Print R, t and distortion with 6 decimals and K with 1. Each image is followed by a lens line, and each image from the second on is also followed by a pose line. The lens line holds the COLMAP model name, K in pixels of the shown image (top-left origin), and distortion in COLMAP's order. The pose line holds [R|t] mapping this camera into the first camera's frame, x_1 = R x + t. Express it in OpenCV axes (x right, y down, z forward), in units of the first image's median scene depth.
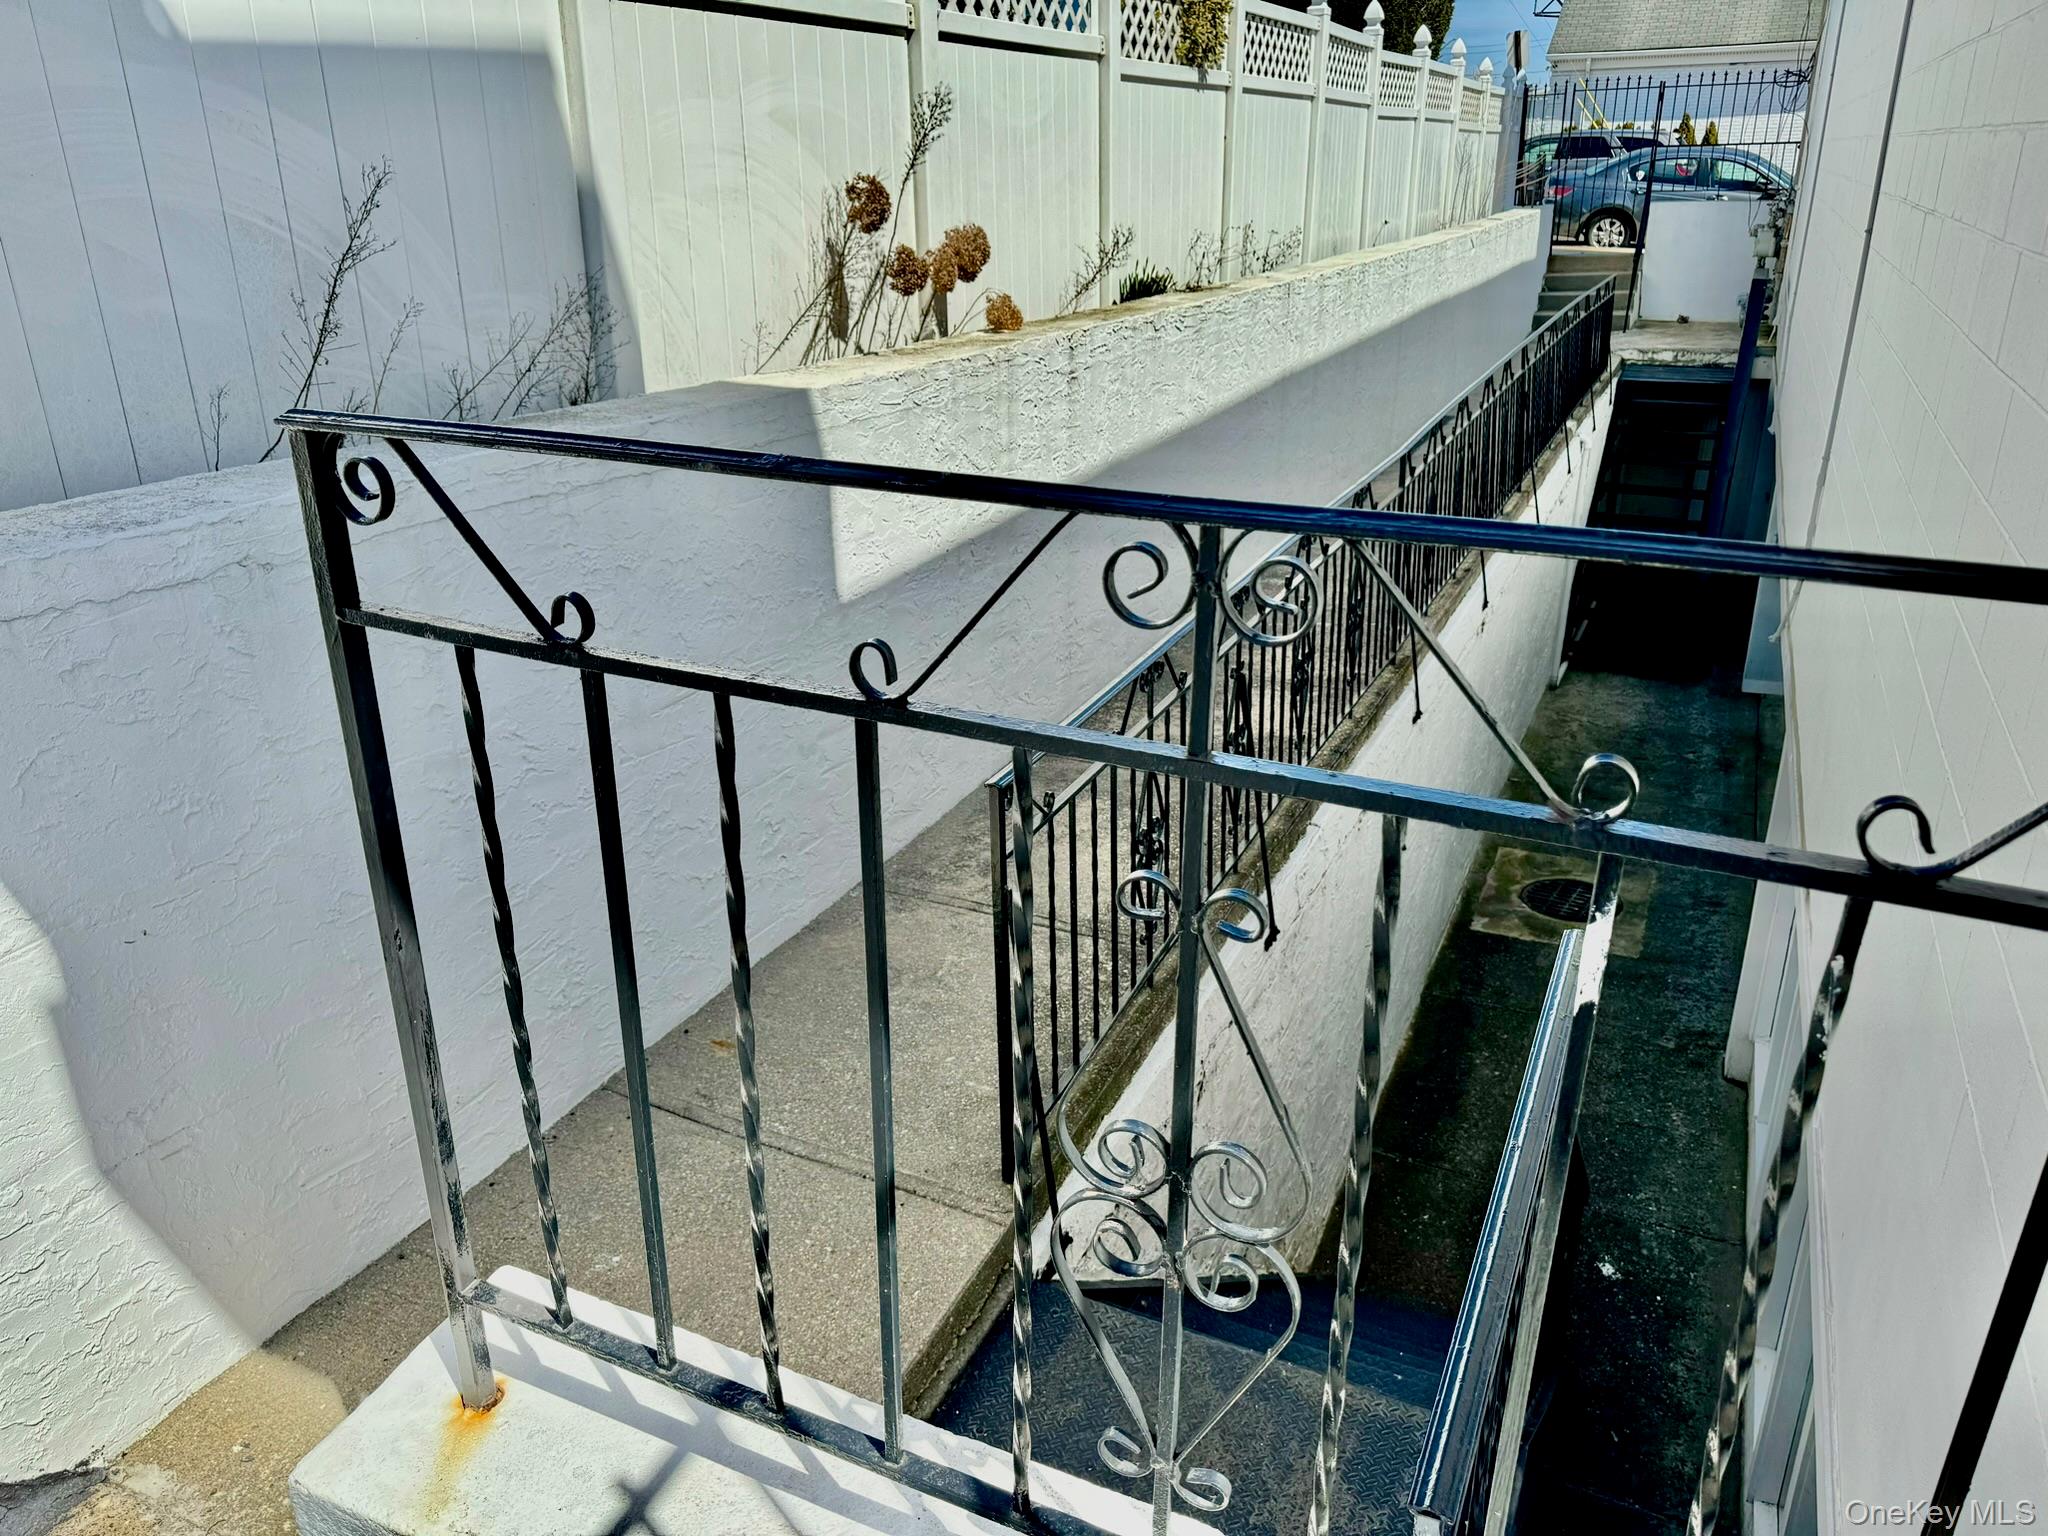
lens RADIAL K [[1442.9, 0, 1007.1], [0, 1442.9, 753.9], [0, 0, 1]] dist [0.062304, -0.120128]
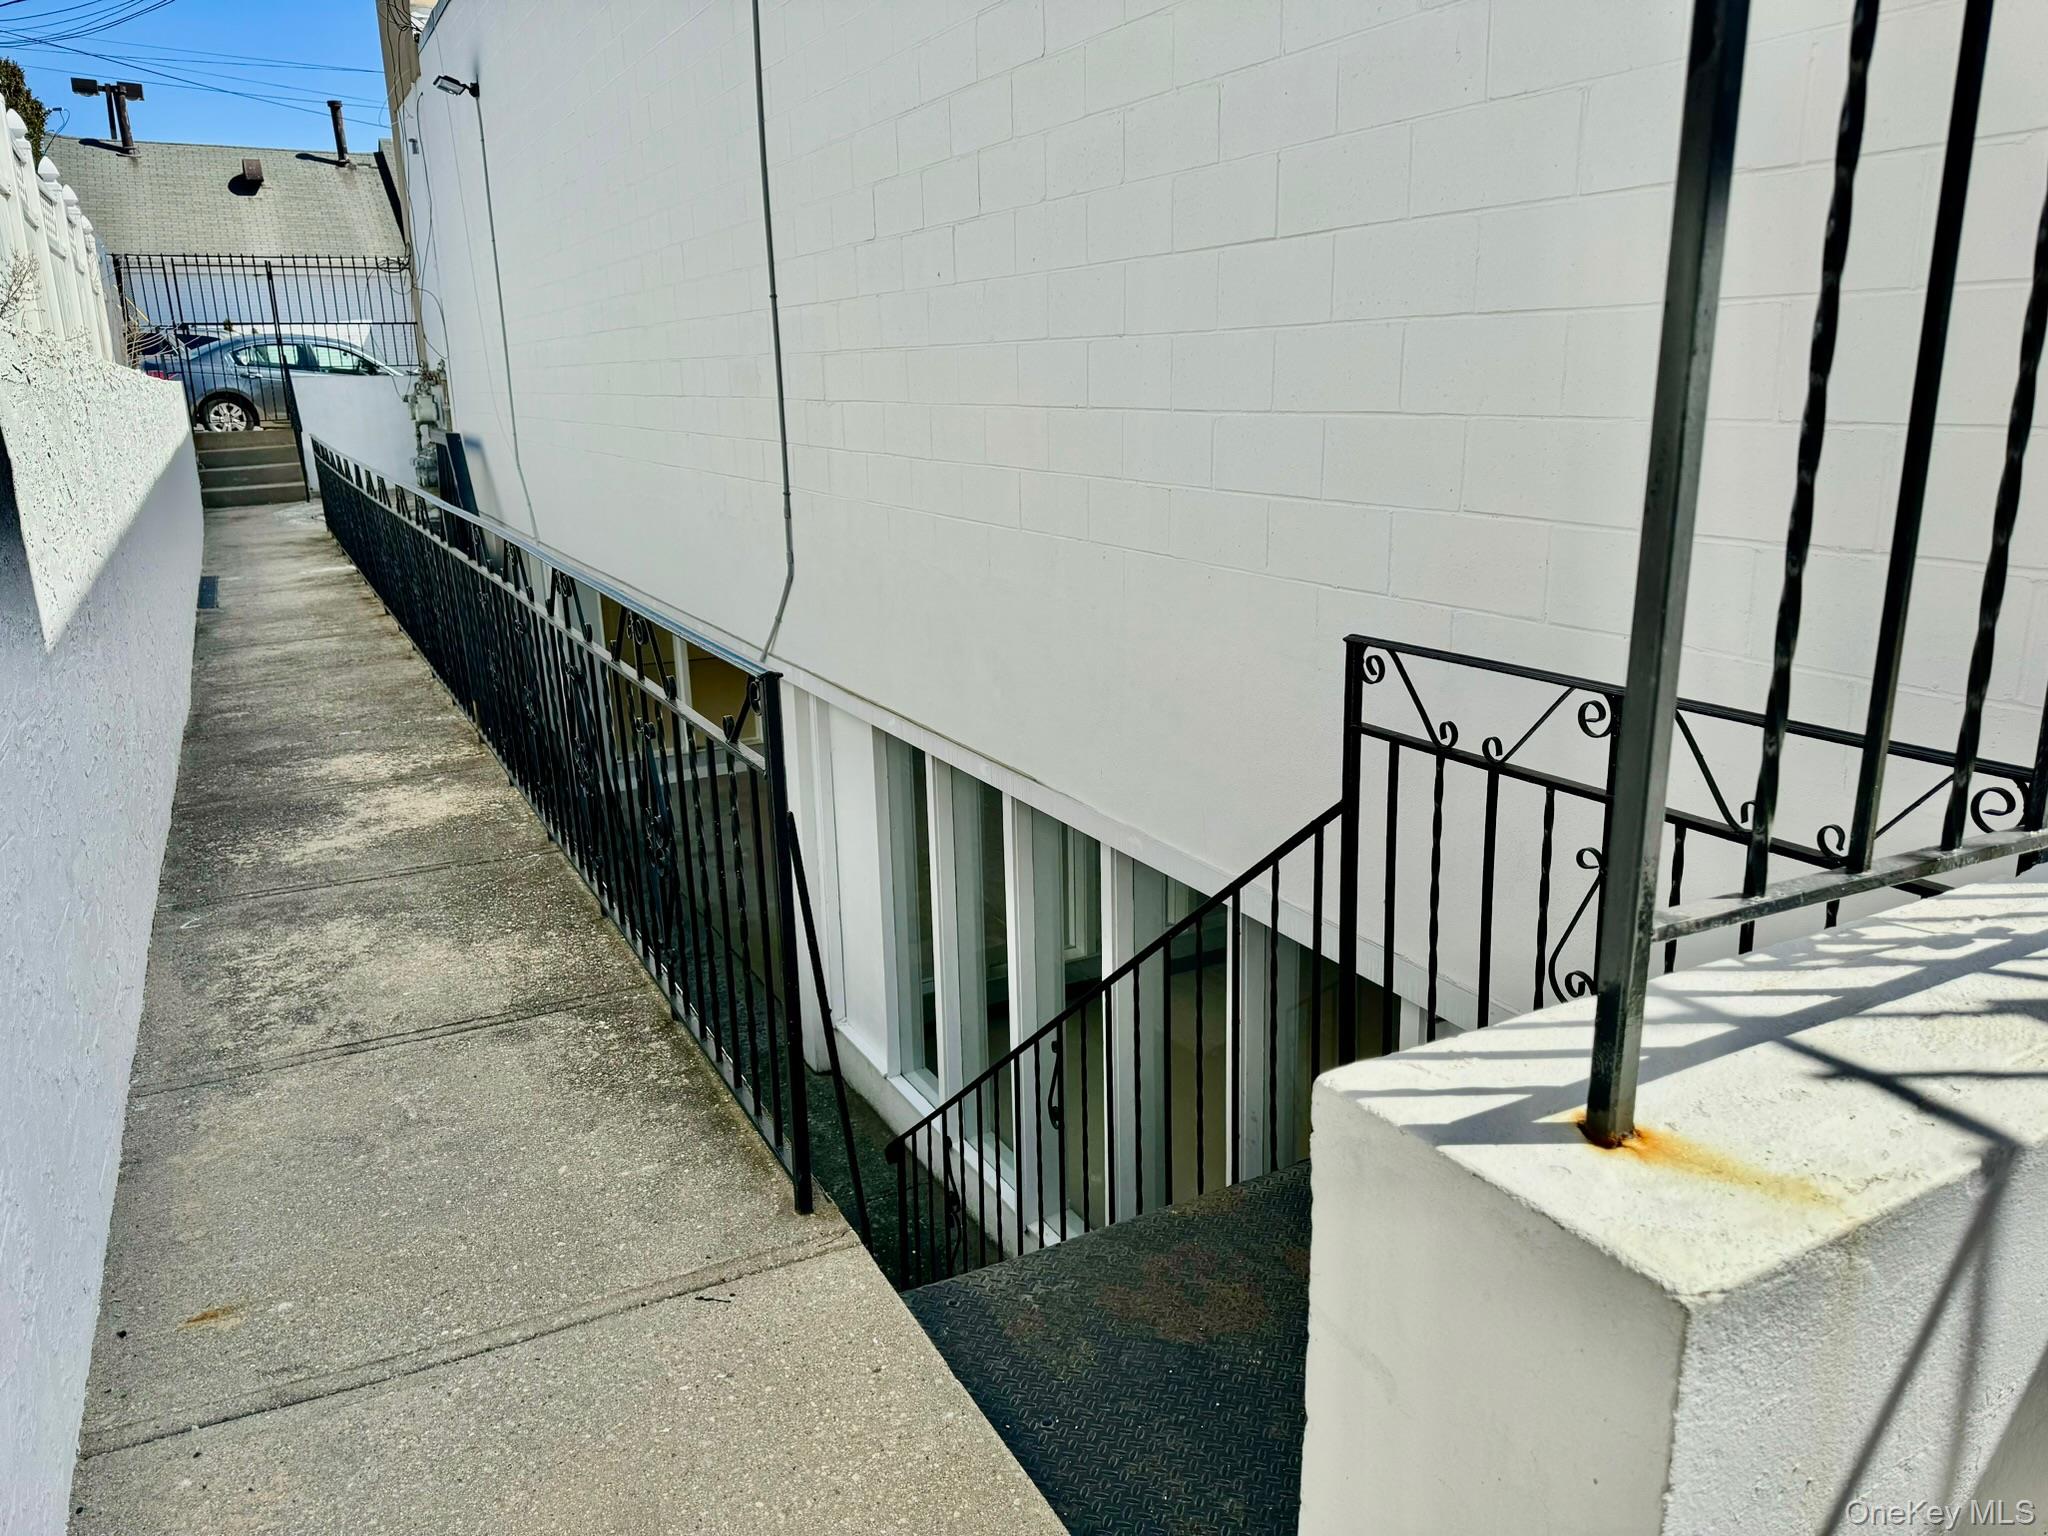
lens RADIAL K [[1450.8, 0, 1047.6], [0, 1450.8, 771.5], [0, 0, 1]] dist [-0.006897, -0.006616]
pose [[0.578510, -0.202063, 0.790251, -0.186953], [0.307684, 0.951318, 0.018004, 0.035731], [-0.755418, 0.232732, 0.612519, 0.138968]]
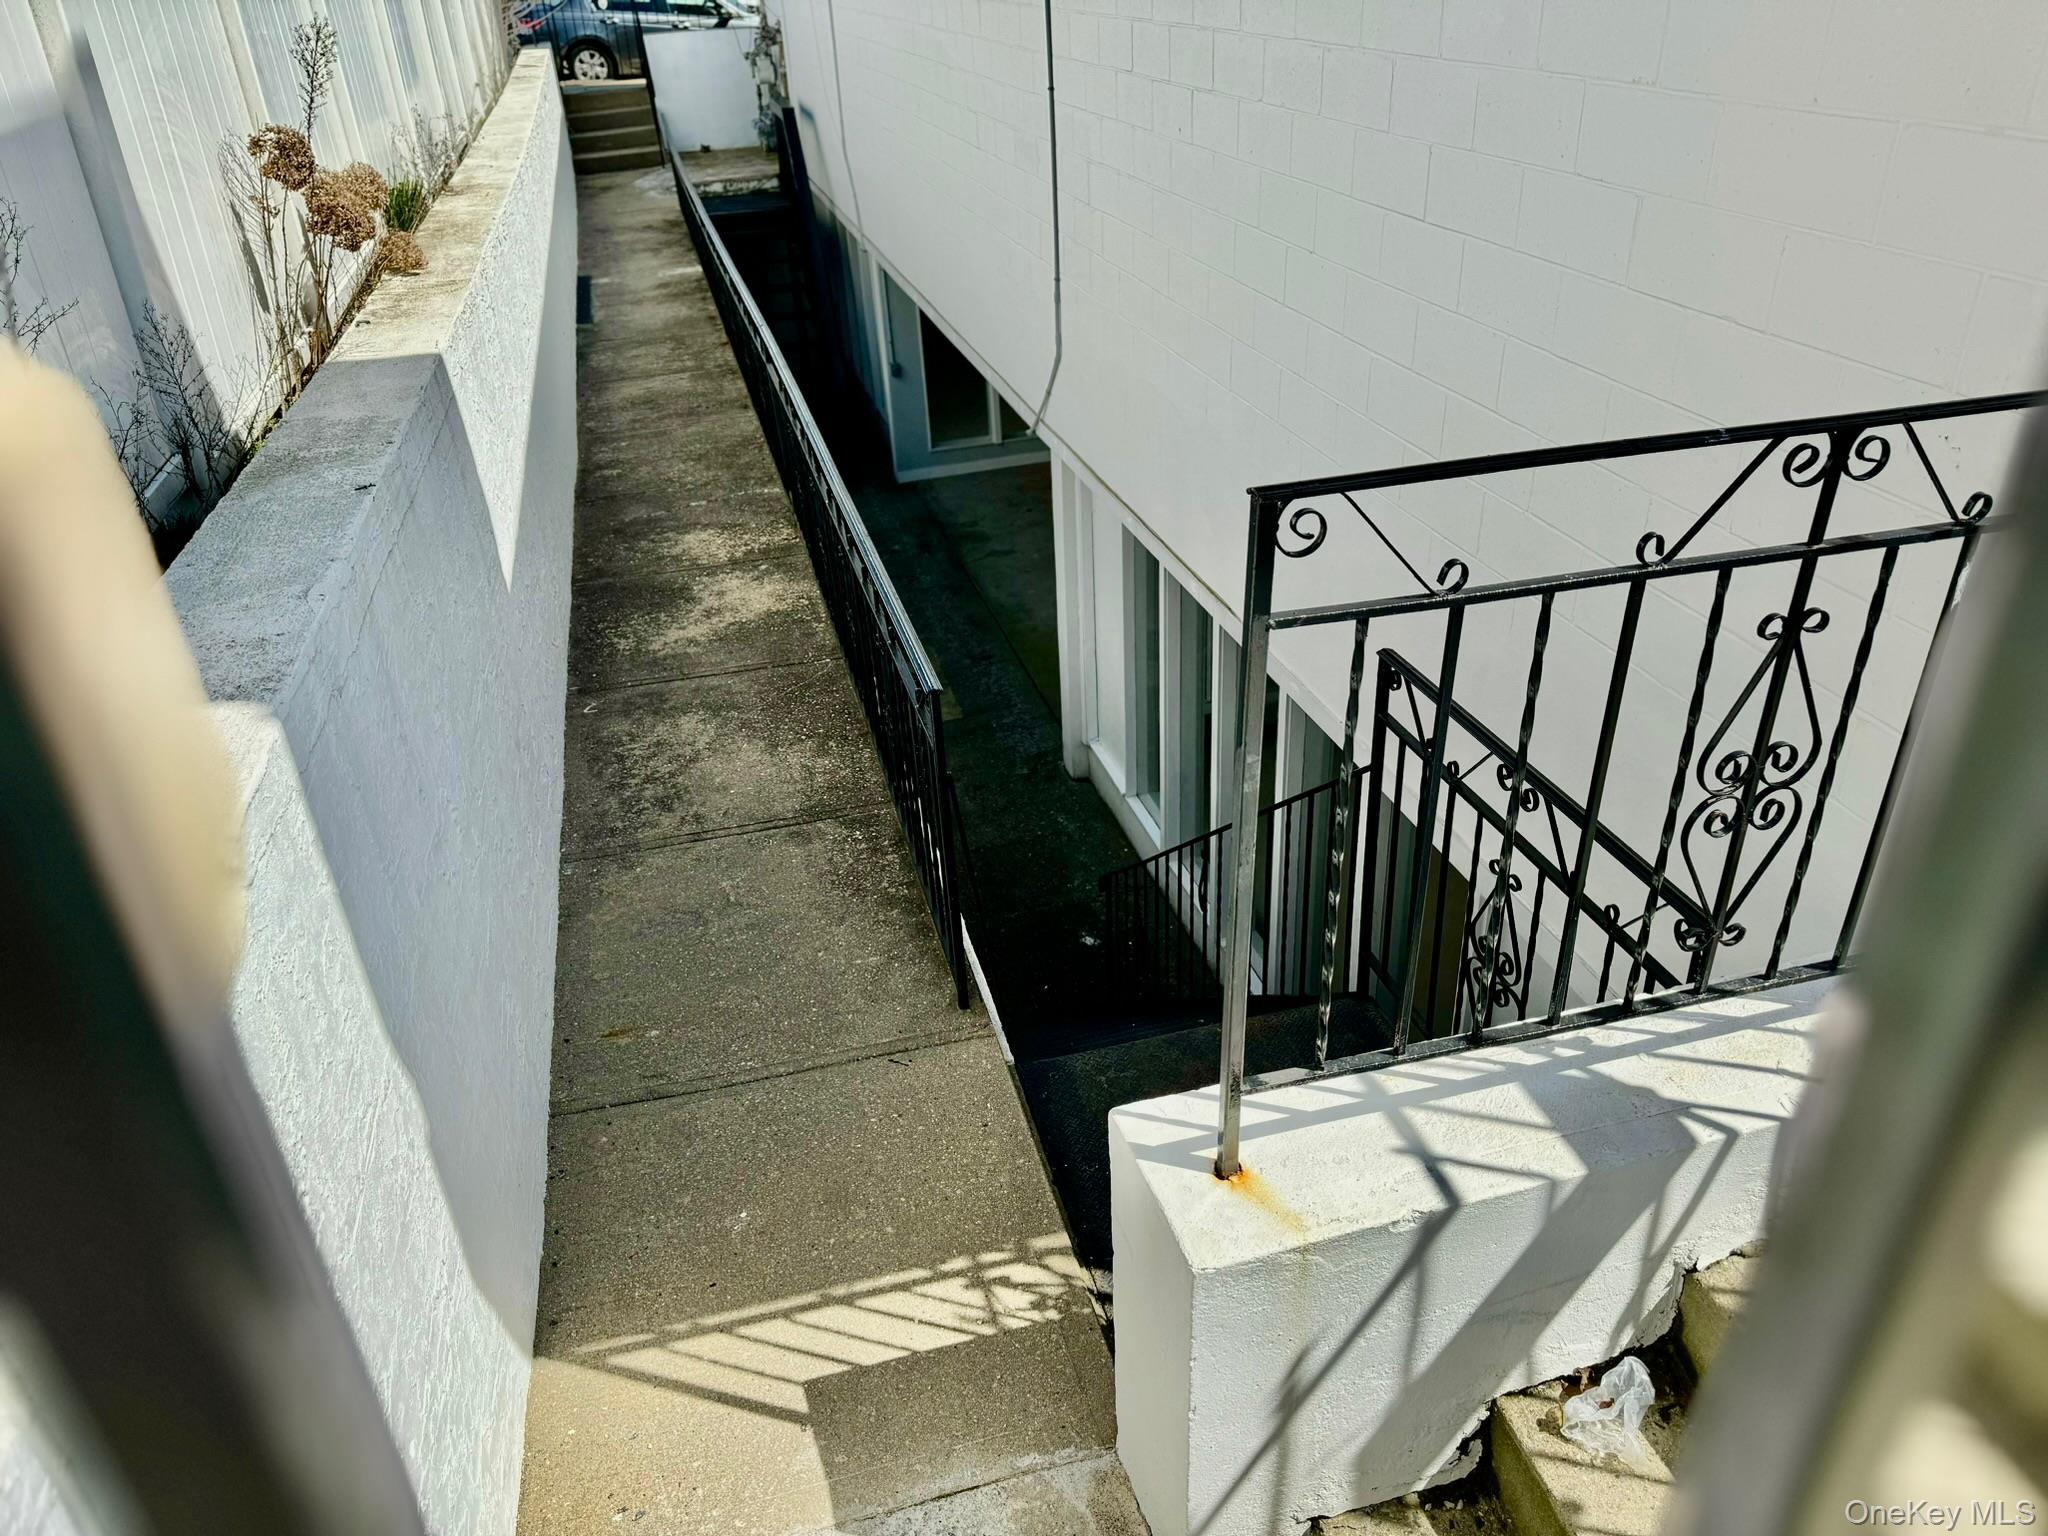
lens RADIAL K [[1432.7, 0, 1024.0], [0, 1432.7, 768.0], [0, 0, 1]] dist [0.122352, -0.158615]
pose [[0.759547, -0.337002, 0.556343, -0.212818], [0.272054, 0.941504, 0.198890, -0.044932], [-0.590825, 0.000289, 0.806800, 0.000982]]
